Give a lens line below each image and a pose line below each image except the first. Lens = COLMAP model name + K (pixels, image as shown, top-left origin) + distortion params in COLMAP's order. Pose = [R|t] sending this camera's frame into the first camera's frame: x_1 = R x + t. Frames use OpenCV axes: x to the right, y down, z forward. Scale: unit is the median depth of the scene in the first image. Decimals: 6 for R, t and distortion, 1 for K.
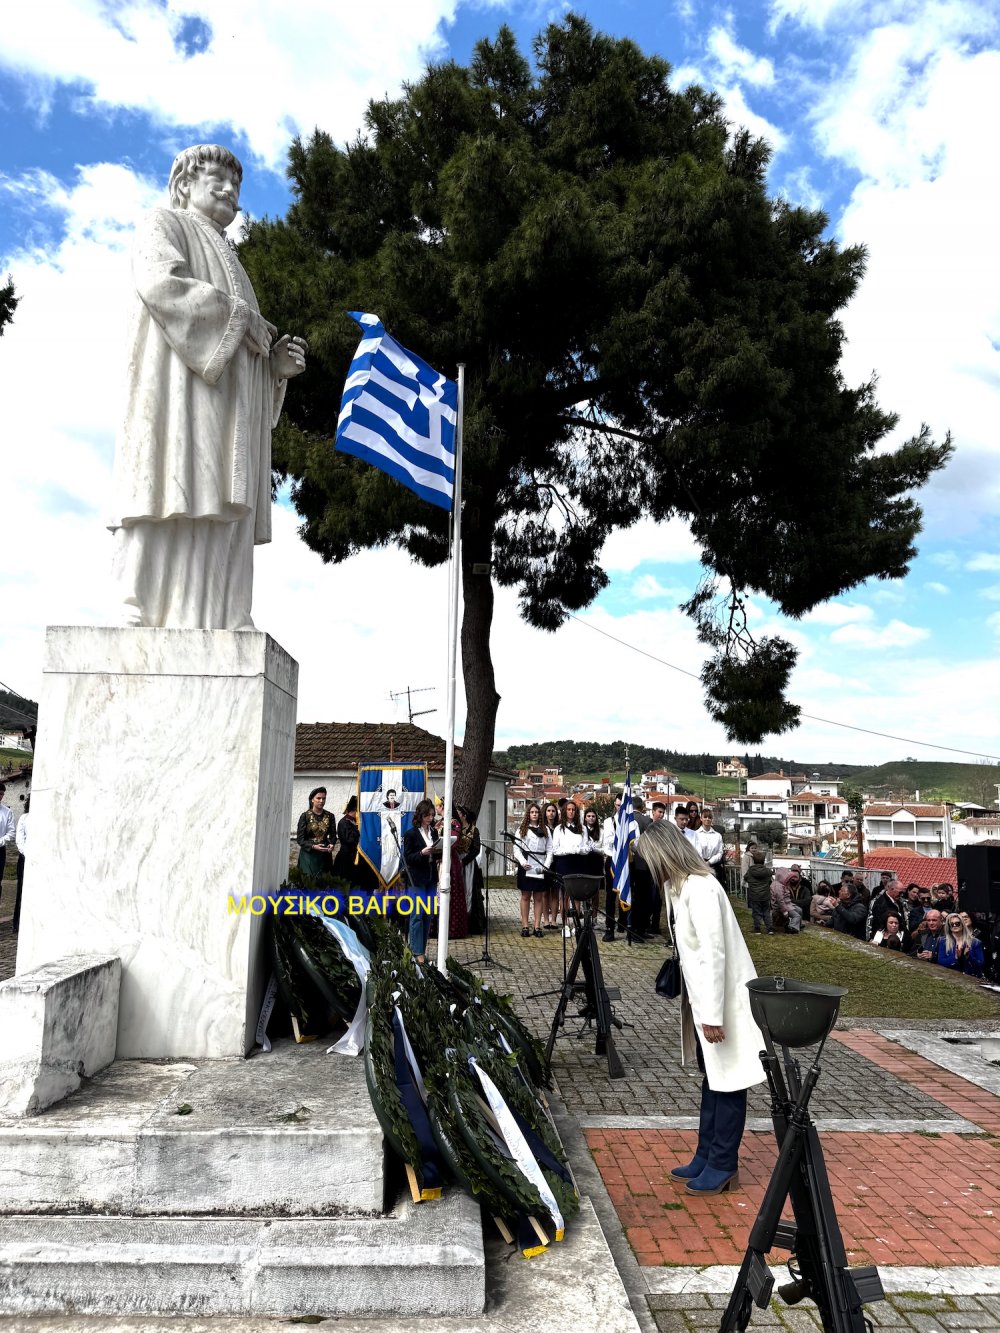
lens RADIAL K [[942.6, 0, 491.9], [0, 942.6, 659.3], [0, 0, 1]] dist [0.014152, -0.014756]
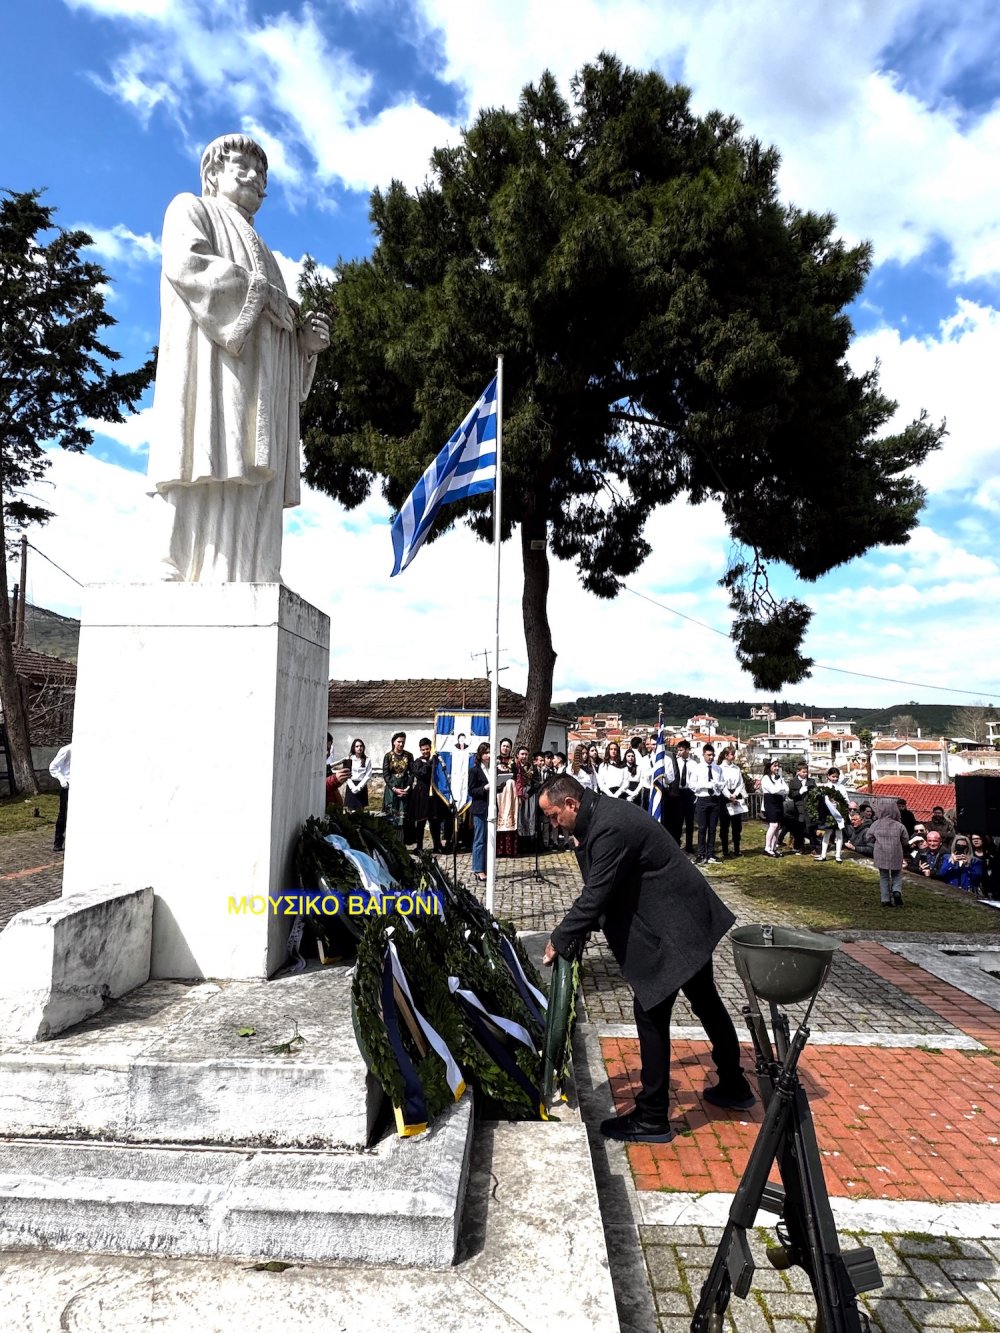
lens RADIAL K [[748.6, 0, 504.0], [0, 748.6, 658.4], [0, 0, 1]] dist [0.000644, -0.000526]
pose [[0.996345, -0.017078, -0.083697, 0.080237], [0.020358, 0.999051, 0.038502, 0.028224], [0.082960, -0.040065, 0.995747, 0.180470]]
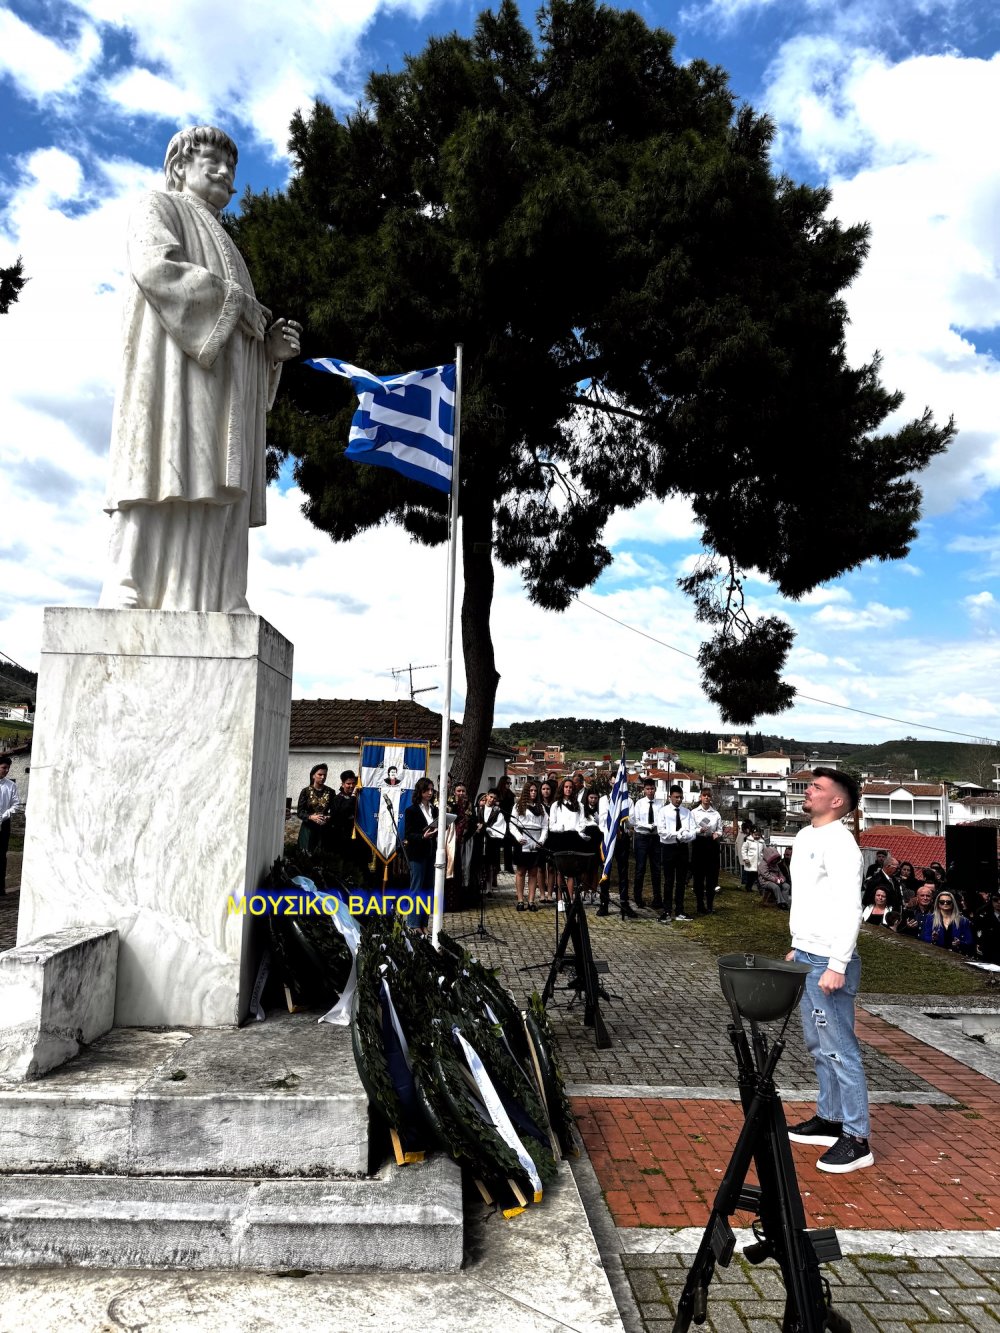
lens RADIAL K [[937.8, 0, 495.3], [0, 937.8, 659.0], [0, 0, 1]] dist [0.022246, -0.023805]
pose [[0.999972, 0.007403, -0.000777, 0.016841], [-0.007382, 0.999664, 0.024831, -0.008374], [0.000961, -0.024824, 0.999691, -0.020191]]
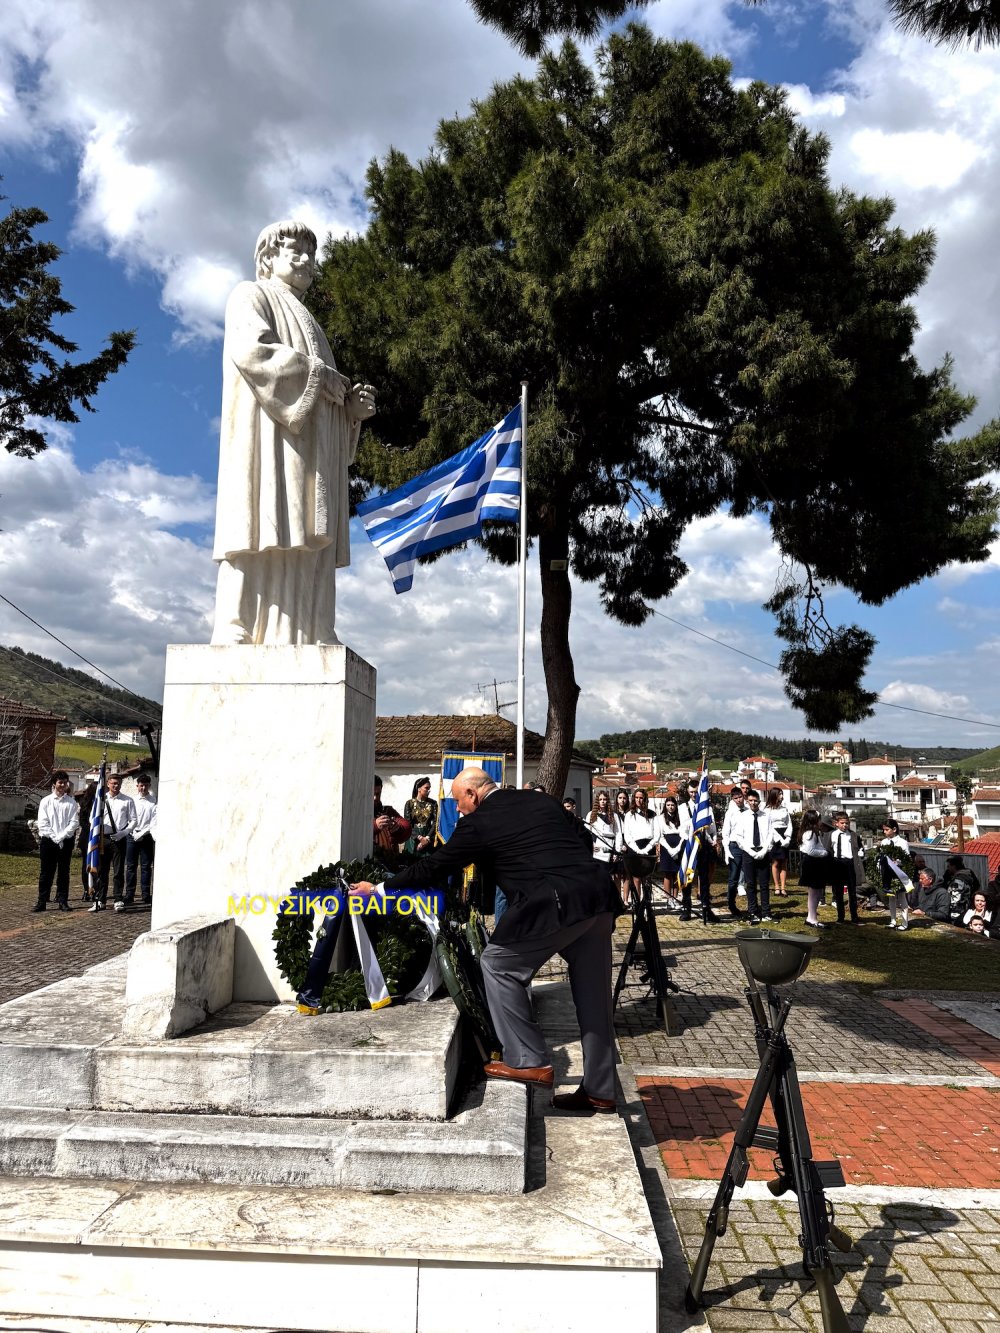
lens RADIAL K [[946.6, 0, 498.4], [0, 946.6, 667.4], [0, 0, 1]] dist [0.021404, -0.024005]
pose [[0.995265, -0.022483, -0.094560, 0.062976], [0.024394, 0.999520, 0.019093, -0.019869], [0.094085, -0.021309, 0.995336, -0.163786]]
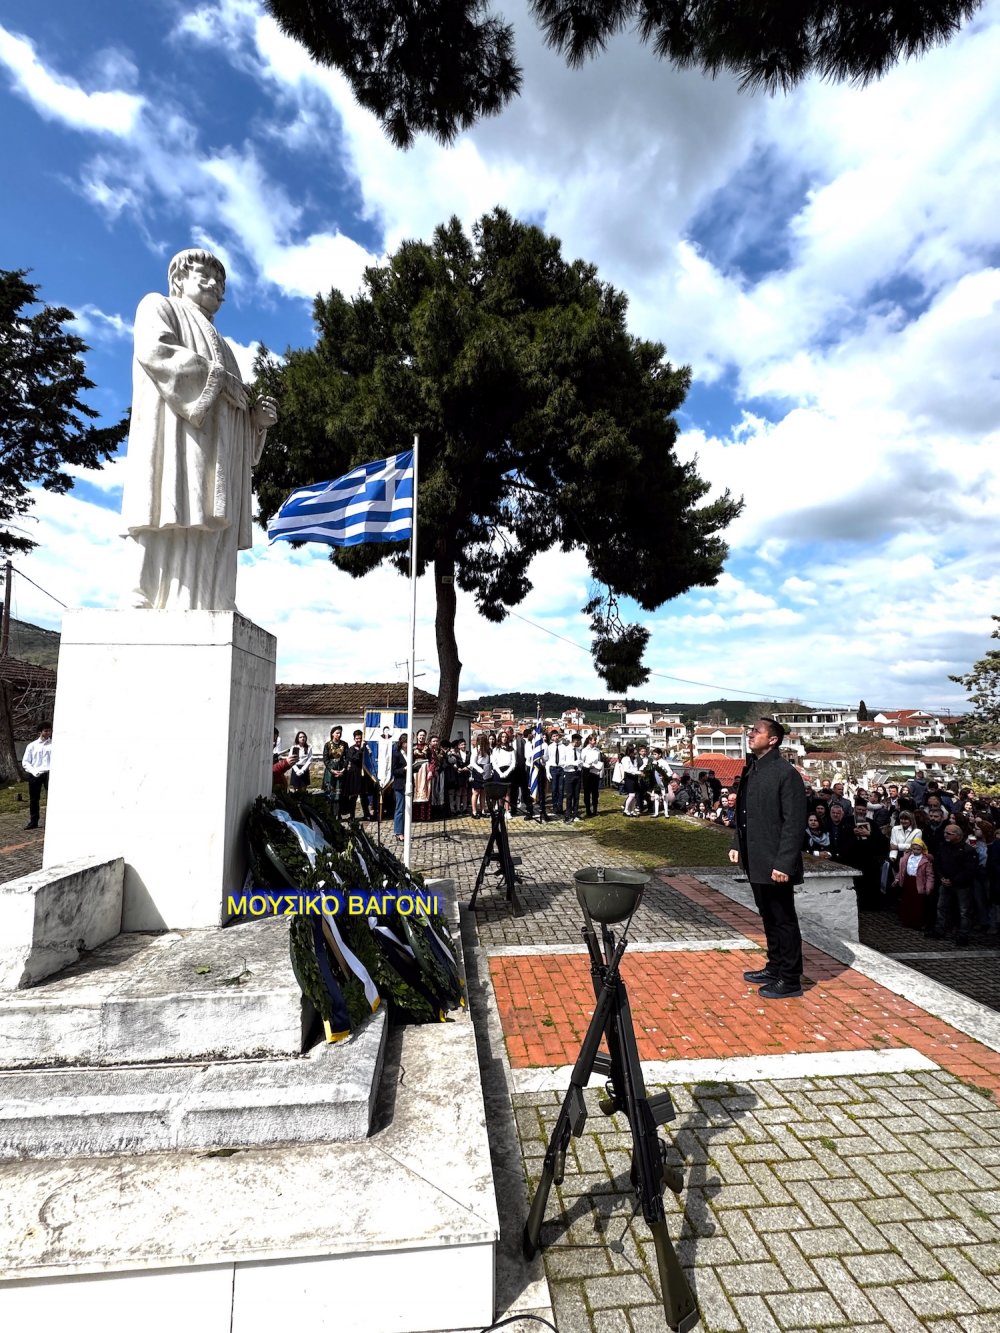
lens RADIAL K [[580.2, 0, 500.9], [0, 580.2, 664.9], [0, 0, 1]] dist [0.000871, -0.000430]
pose [[0.998655, -0.014196, 0.049858, 0.095167], [0.012293, 0.999192, 0.038260, 0.019953], [-0.050360, -0.037595, 0.998023, 0.160550]]
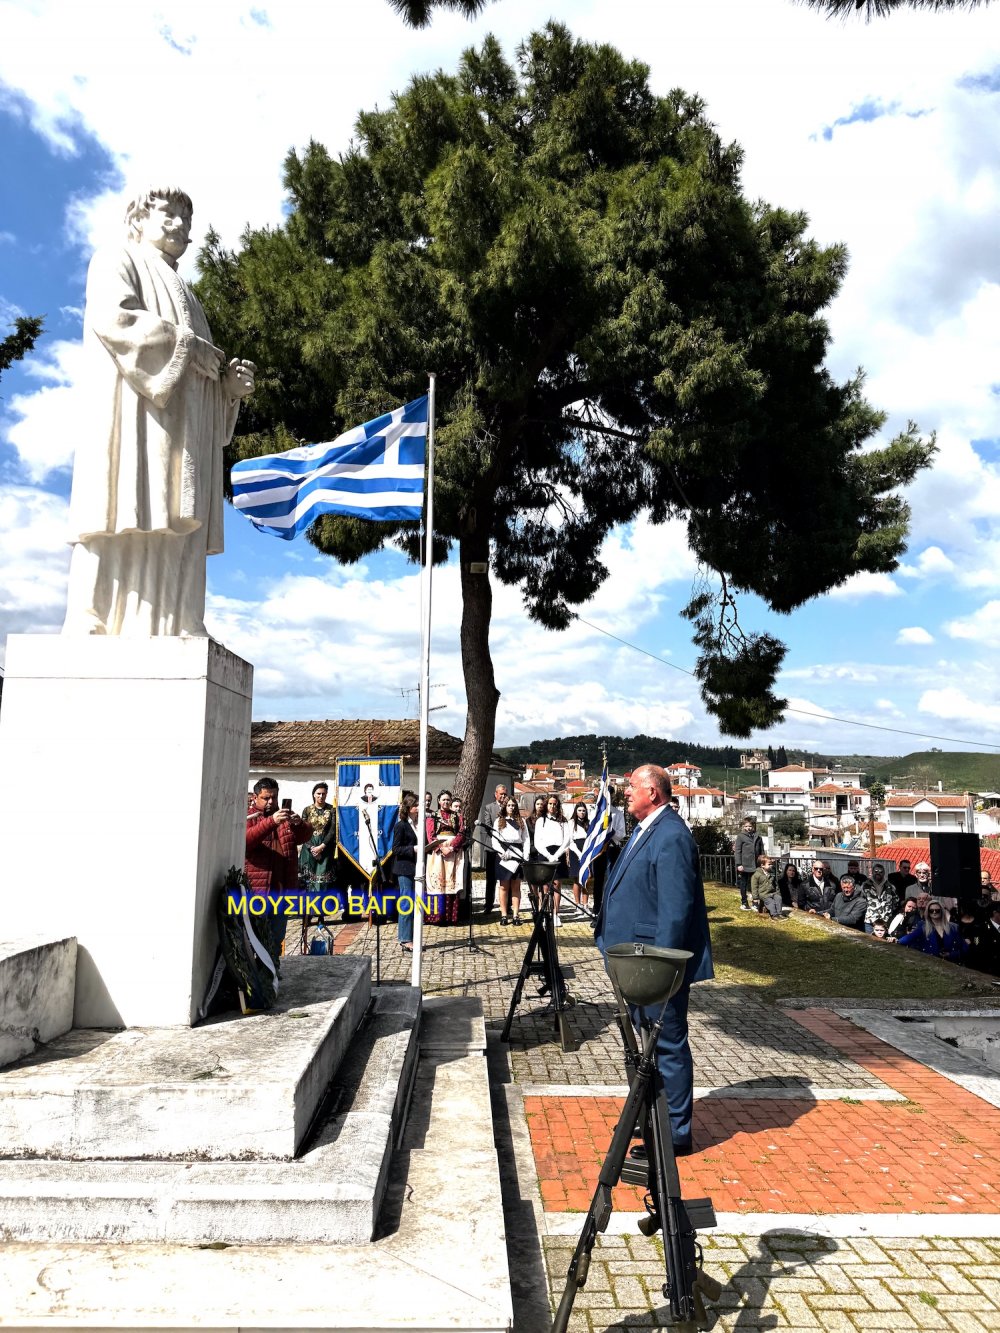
lens RADIAL K [[938.5, 0, 501.6], [0, 938.5, 666.3], [0, 0, 1]] dist [0.028761, -0.031435]
pose [[0.999707, -0.012040, -0.020995, 0.121254], [0.012292, 0.999853, 0.011912, -0.004990], [0.020849, -0.012166, 0.999709, -0.078865]]
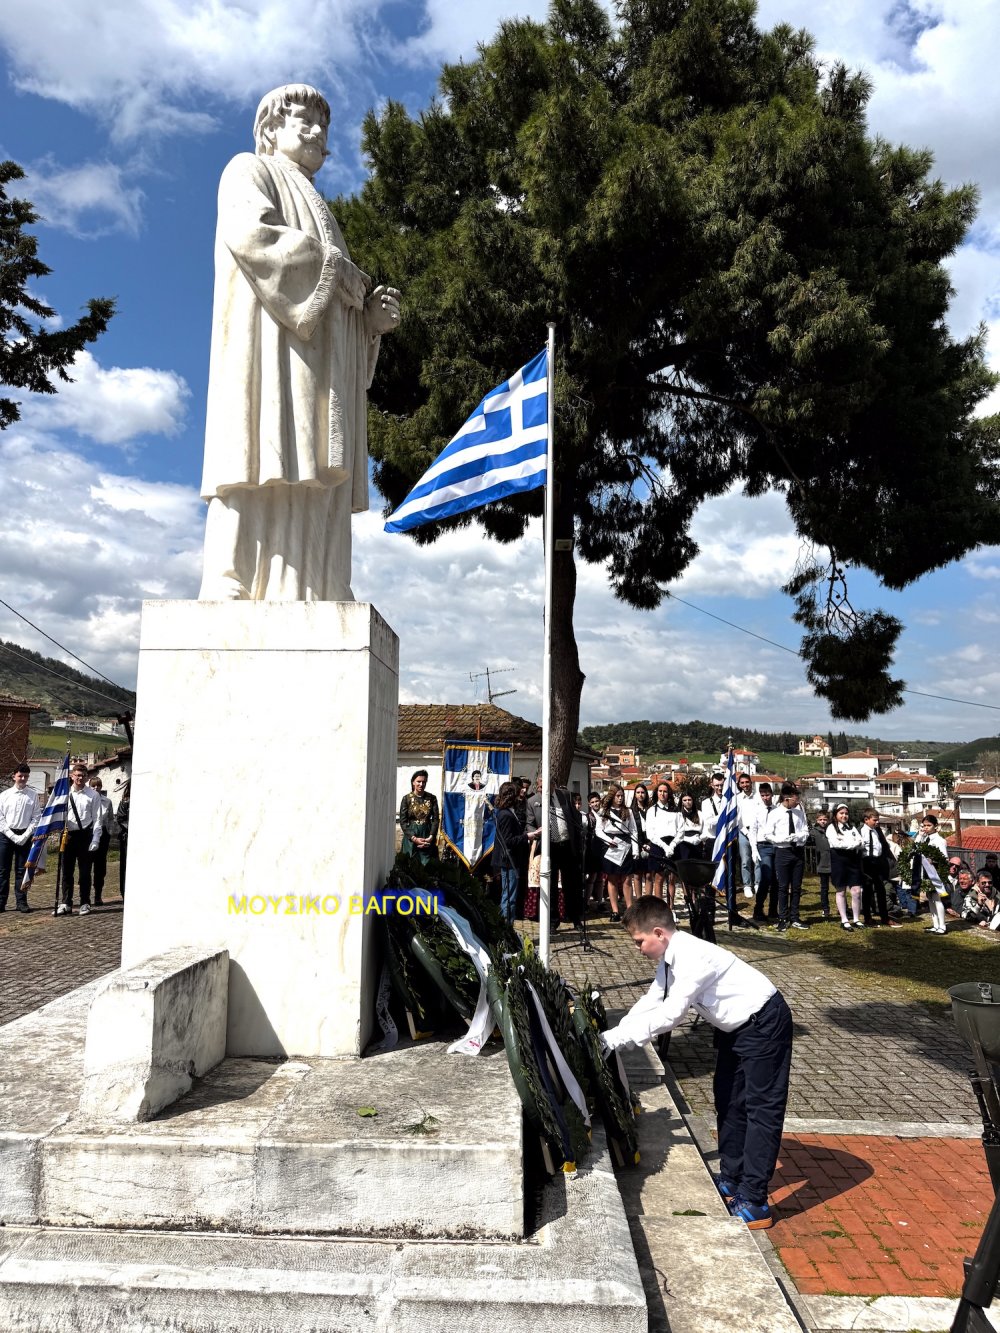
lens RADIAL K [[933.0, 0, 493.7], [0, 933.0, 663.7], [0, 0, 1]] dist [0.016736, -0.018535]
pose [[0.996959, -0.017516, -0.075940, -0.050277], [0.019254, 0.999568, 0.022216, 0.013603], [0.075518, -0.023610, 0.996865, 0.090946]]
